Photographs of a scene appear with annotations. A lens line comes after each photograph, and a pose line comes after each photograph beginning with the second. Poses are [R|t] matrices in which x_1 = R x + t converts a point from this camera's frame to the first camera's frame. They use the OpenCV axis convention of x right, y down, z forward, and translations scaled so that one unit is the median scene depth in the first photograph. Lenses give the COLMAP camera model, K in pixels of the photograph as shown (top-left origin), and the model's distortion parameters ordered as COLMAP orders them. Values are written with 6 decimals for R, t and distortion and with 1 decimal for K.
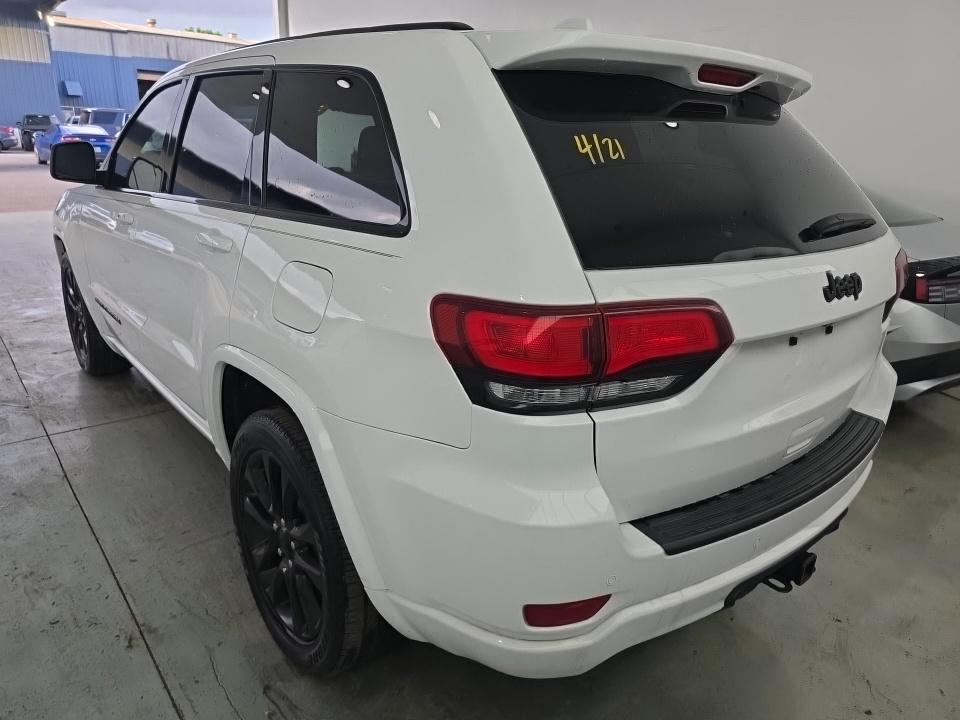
lens RADIAL K [[643.1, 0, 480.4], [0, 643.1, 321.7], [0, 0, 1]] dist [0.007429, 0.002465]
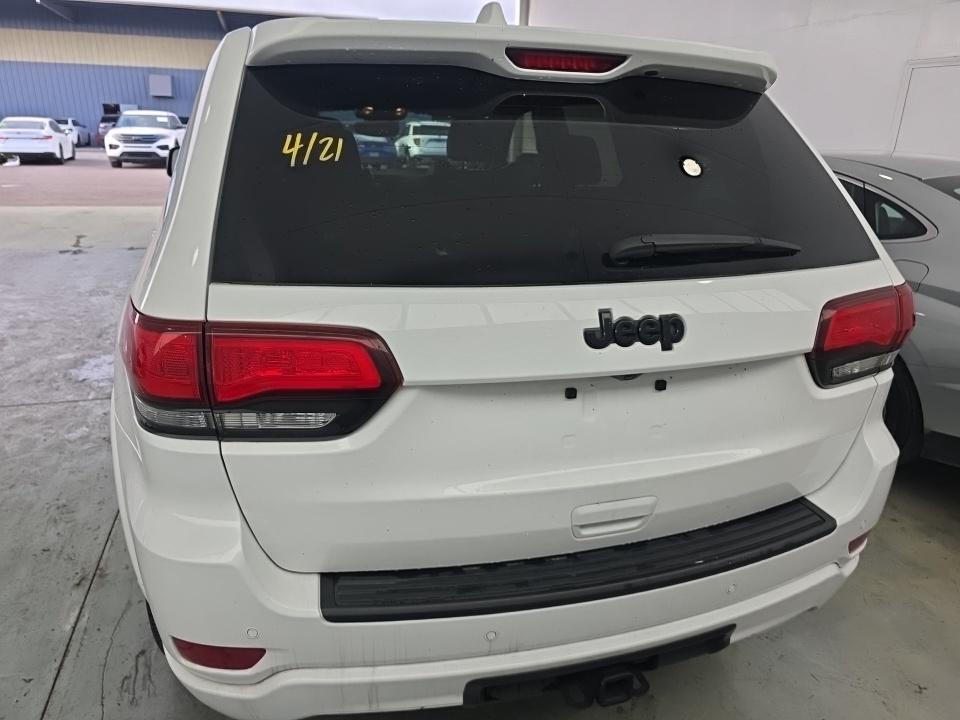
lens RADIAL K [[645.7, 0, 479.1], [0, 645.7, 318.9], [0, 0, 1]] dist [0.000746, -0.005677]
pose [[0.933945, 0.090467, -0.345779, 0.680710], [-0.093747, 0.995570, 0.007265, -0.058715], [0.344904, 0.025630, 0.938288, 0.232222]]
